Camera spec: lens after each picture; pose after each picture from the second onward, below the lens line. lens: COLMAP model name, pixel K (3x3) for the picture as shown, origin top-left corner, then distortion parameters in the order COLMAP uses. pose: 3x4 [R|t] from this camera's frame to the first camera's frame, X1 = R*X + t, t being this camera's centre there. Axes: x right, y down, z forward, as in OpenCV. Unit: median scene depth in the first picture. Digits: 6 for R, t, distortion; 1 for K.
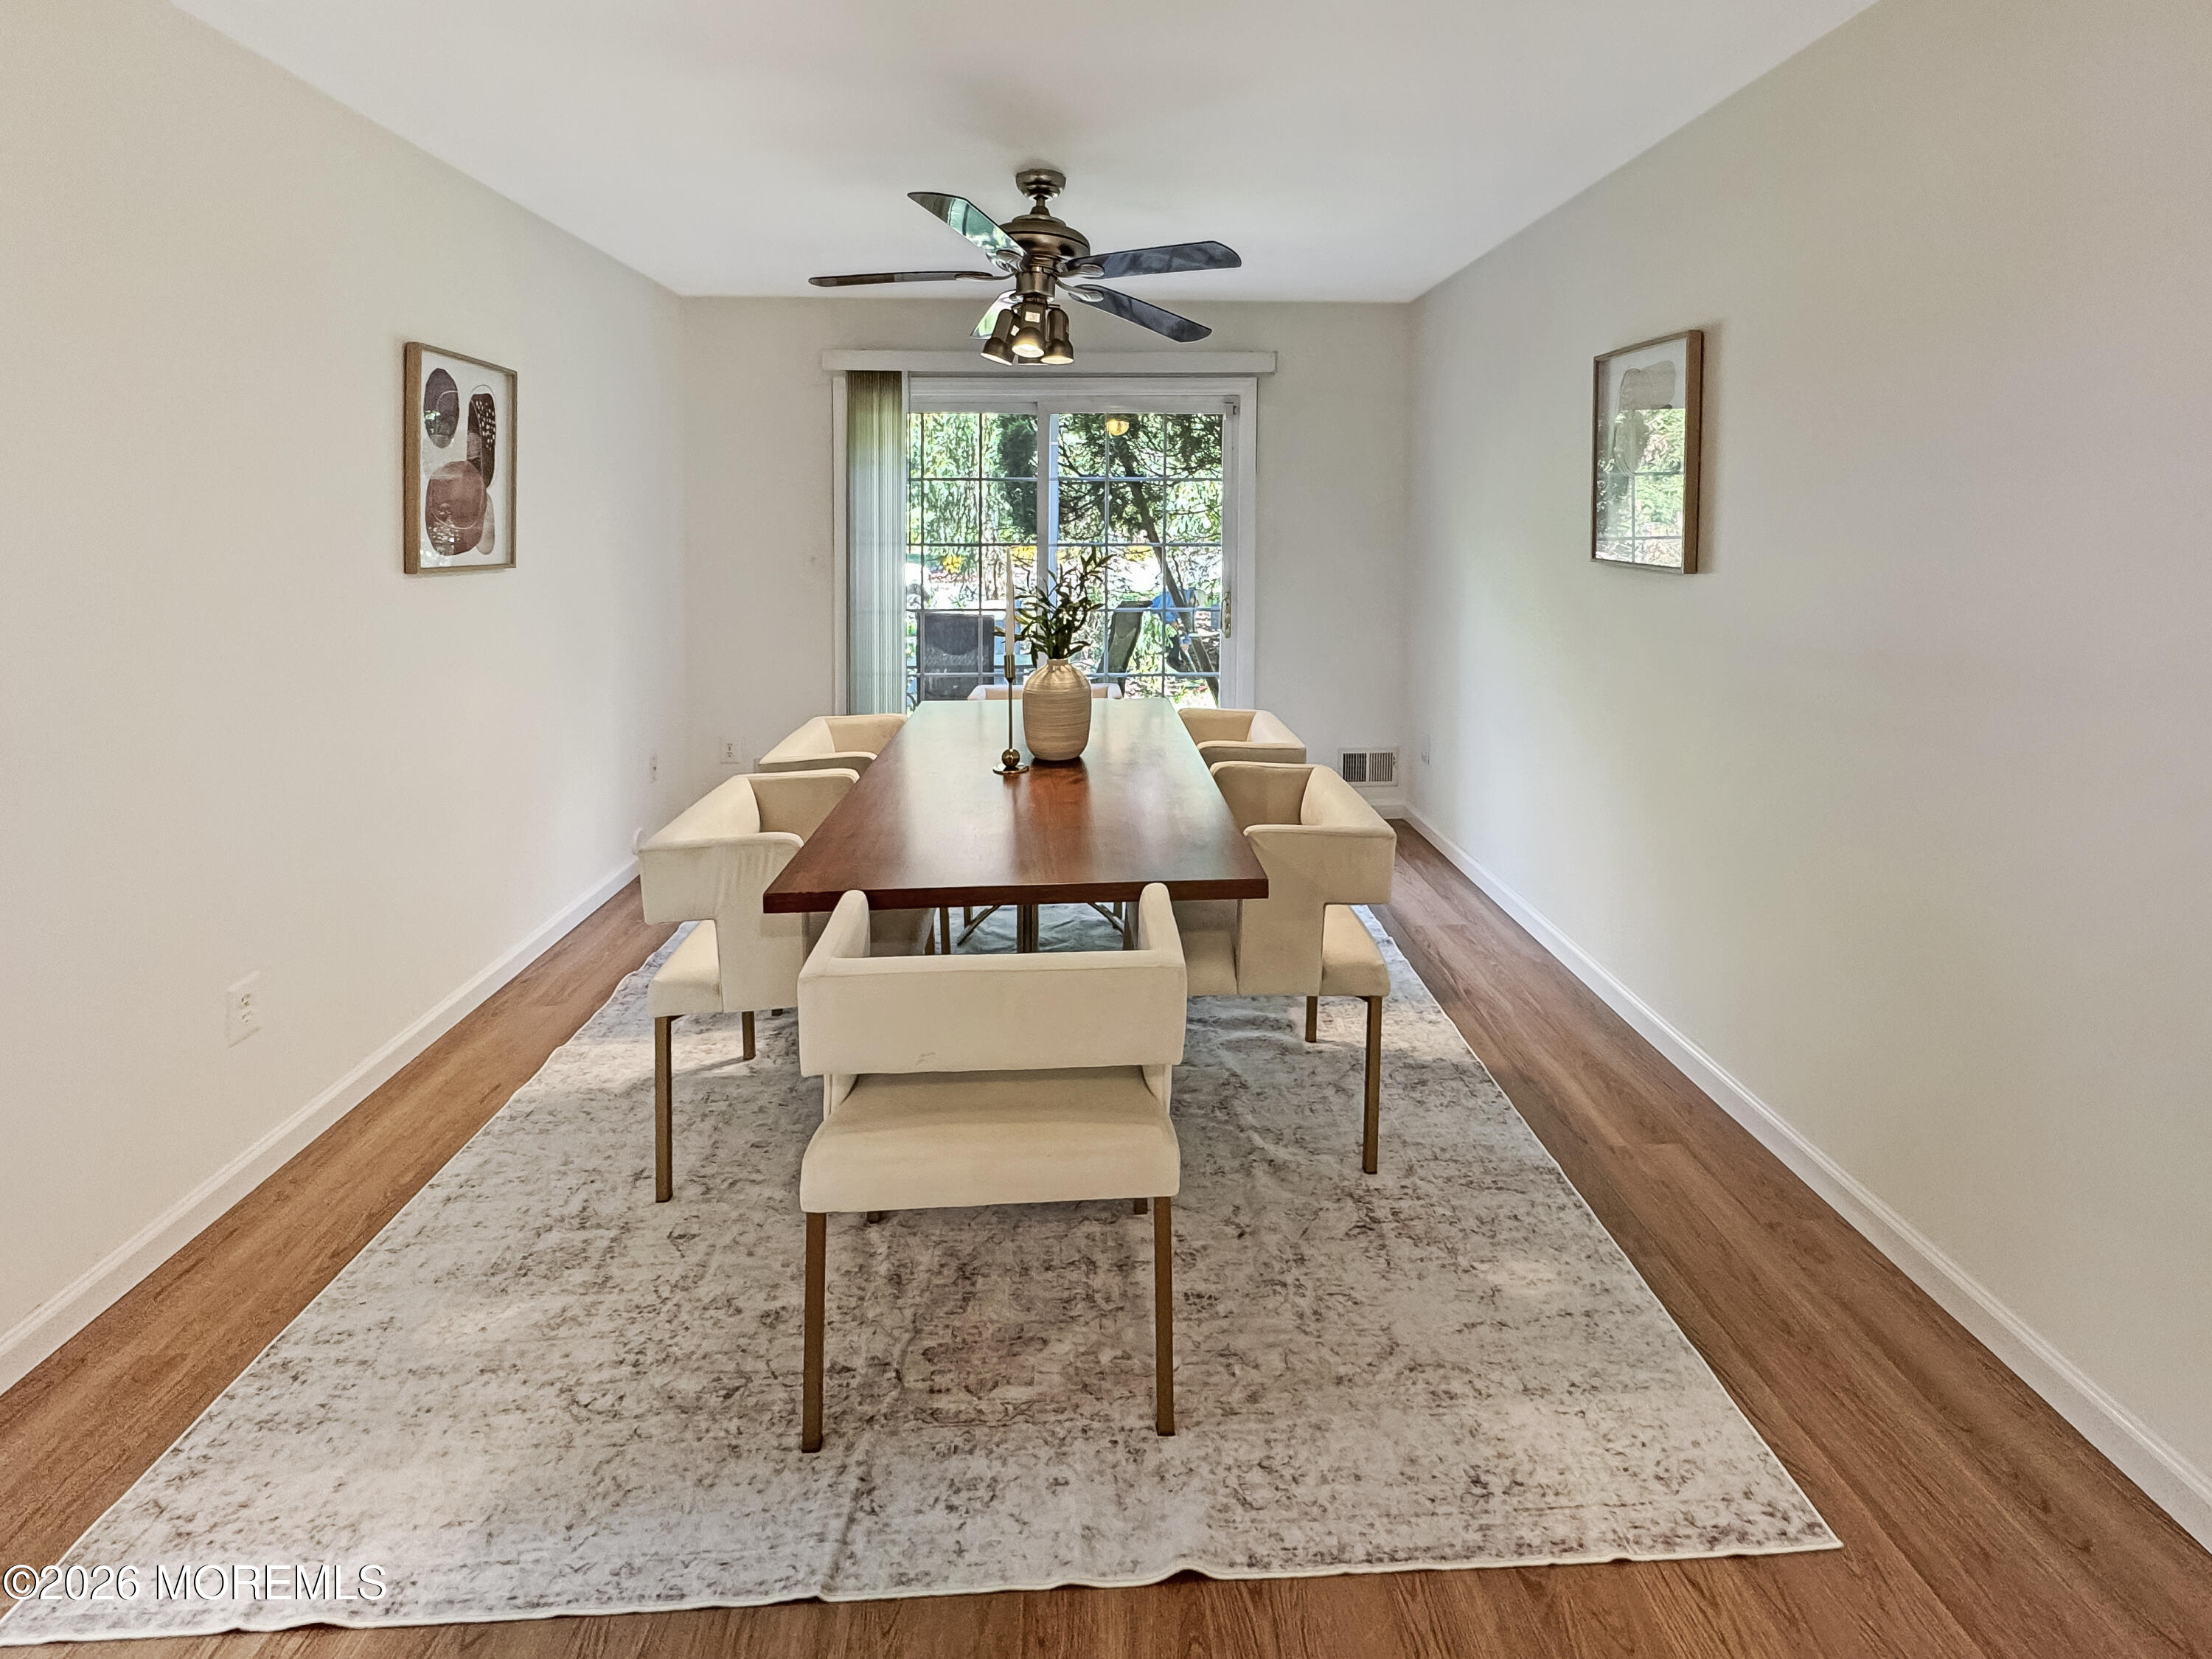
lens RADIAL K [[889.8, 0, 1106.0], [0, 889.8, 829.5], [0, 0, 1]] dist [-0.006483, 0.000819]
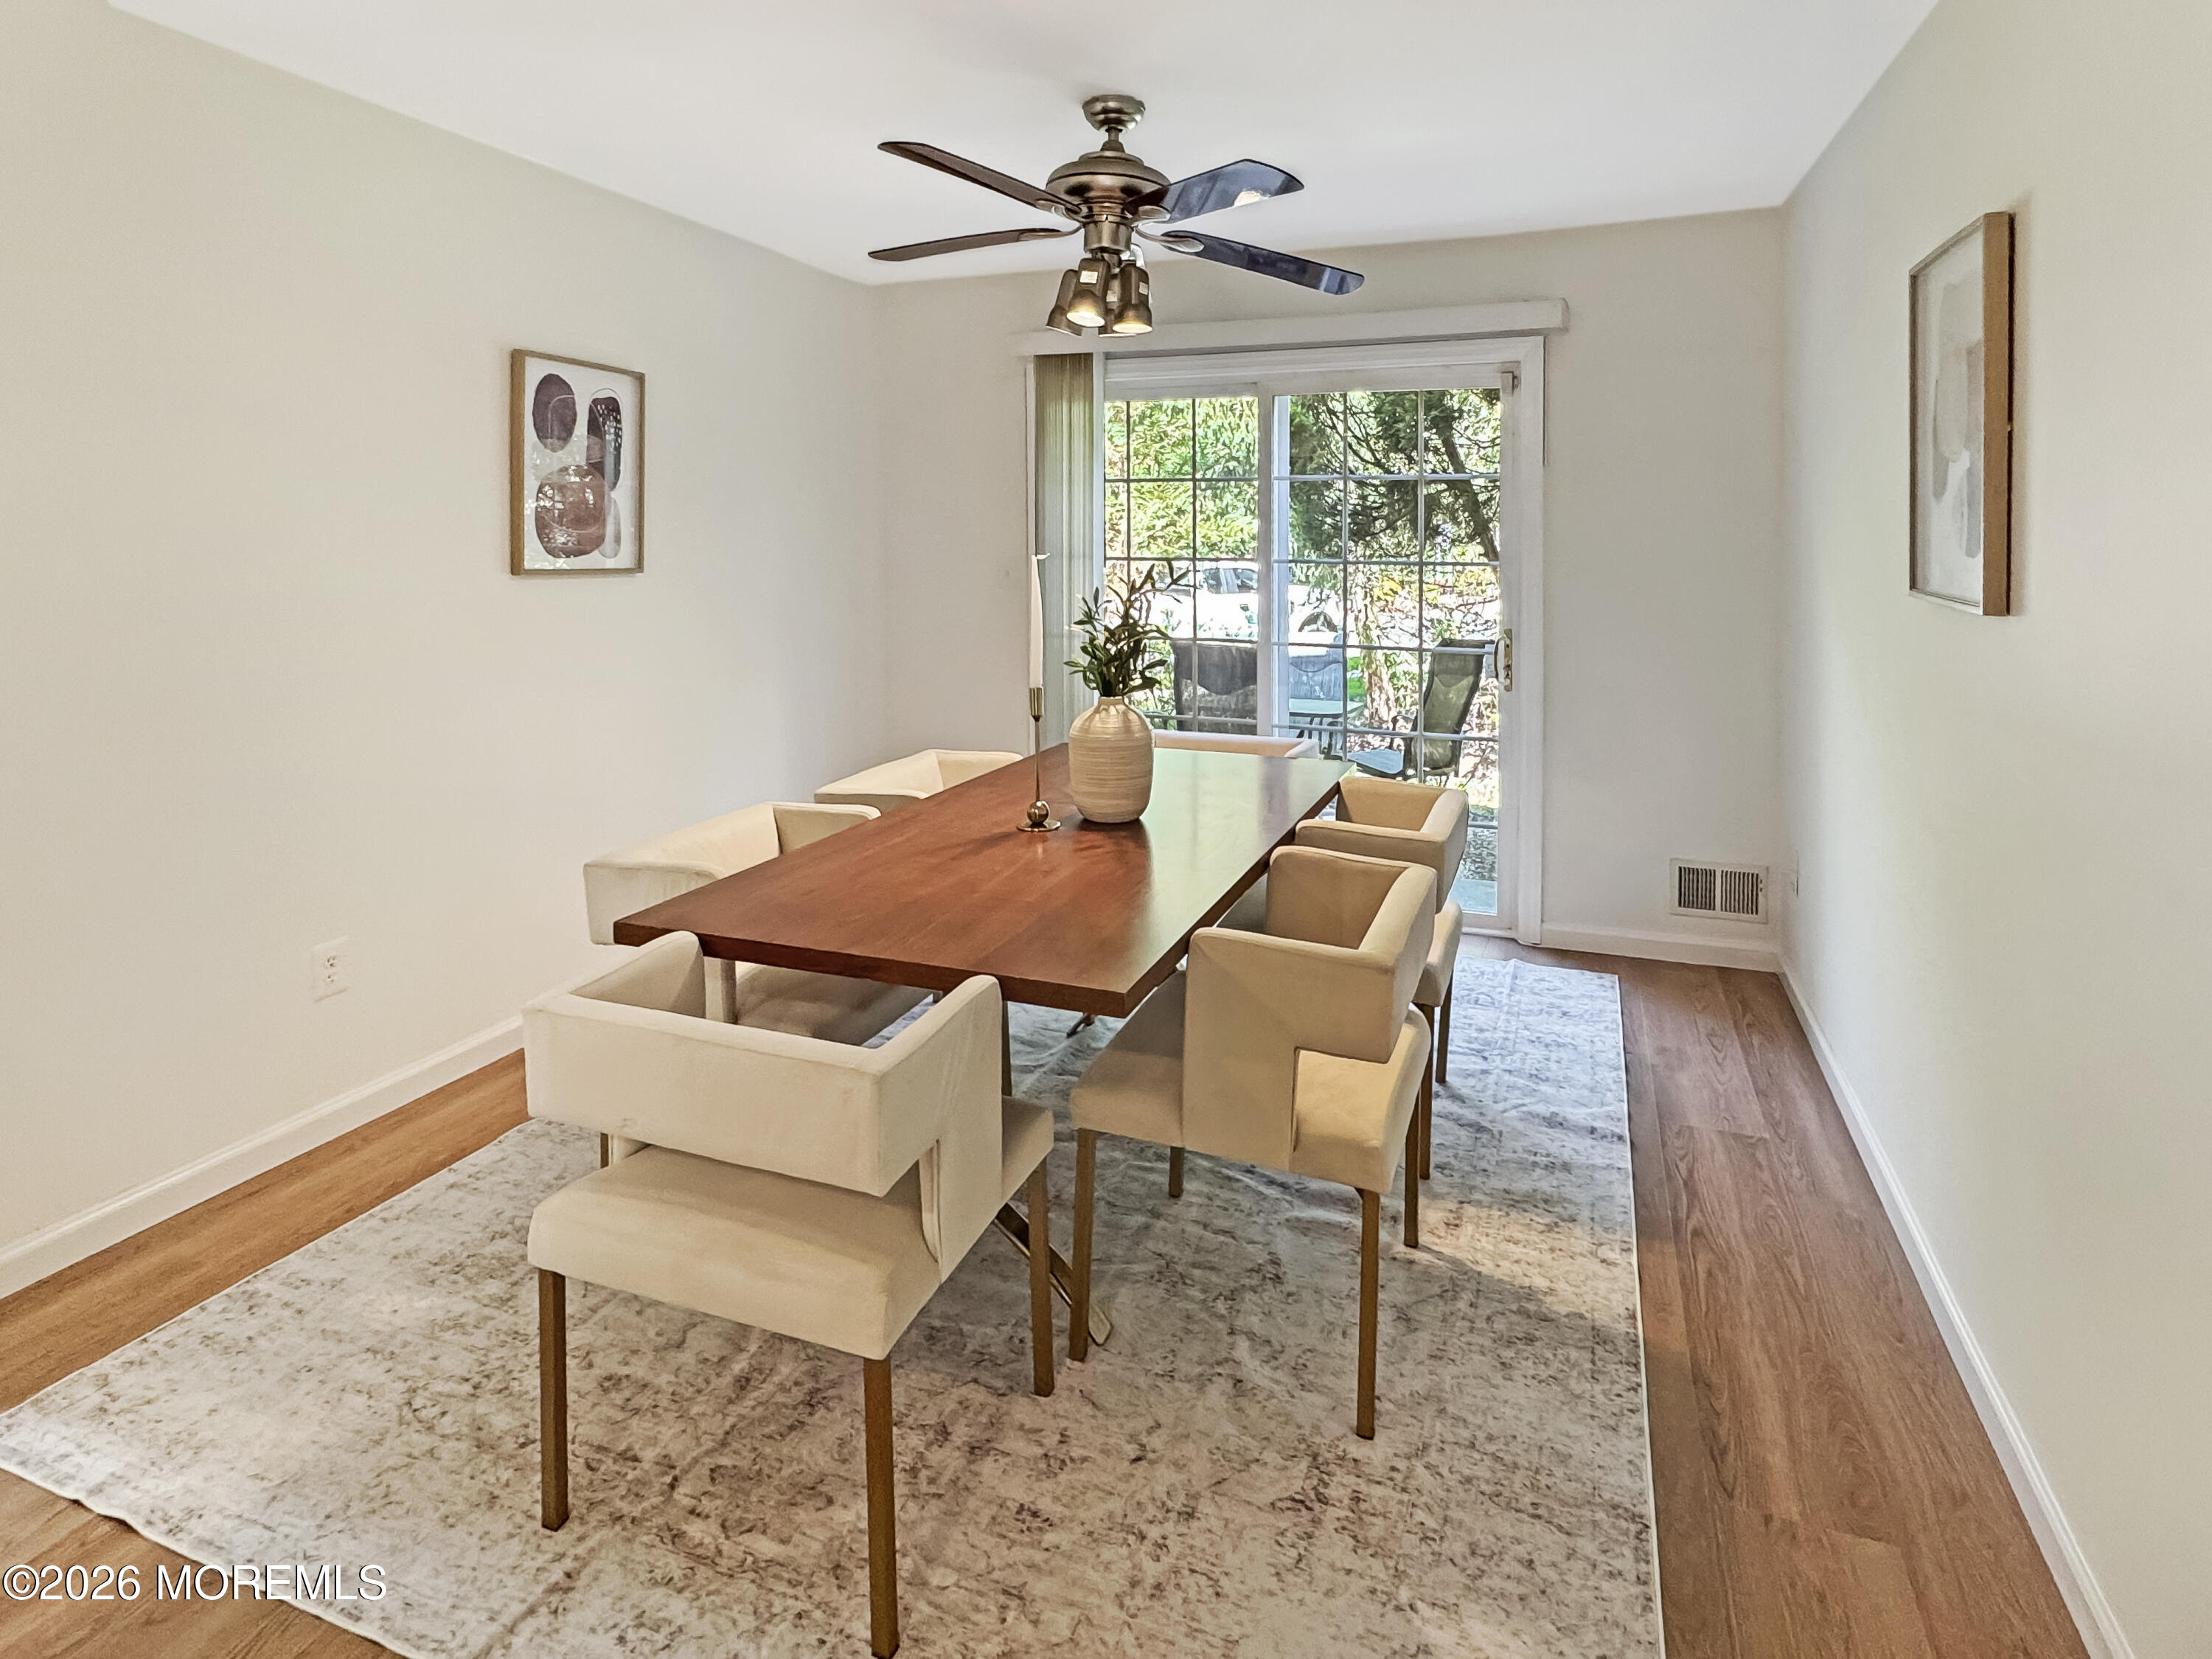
lens RADIAL K [[1092.4, 0, 1111.9], [0, 1092.4, 897.5], [0, 0, 1]] dist [-0.005187, 0.000519]
pose [[0.922697, 0.126921, -0.364035, 0.395726], [-0.132328, 0.991154, 0.010161, -0.025711], [0.362105, 0.038797, 0.931330, 0.100328]]
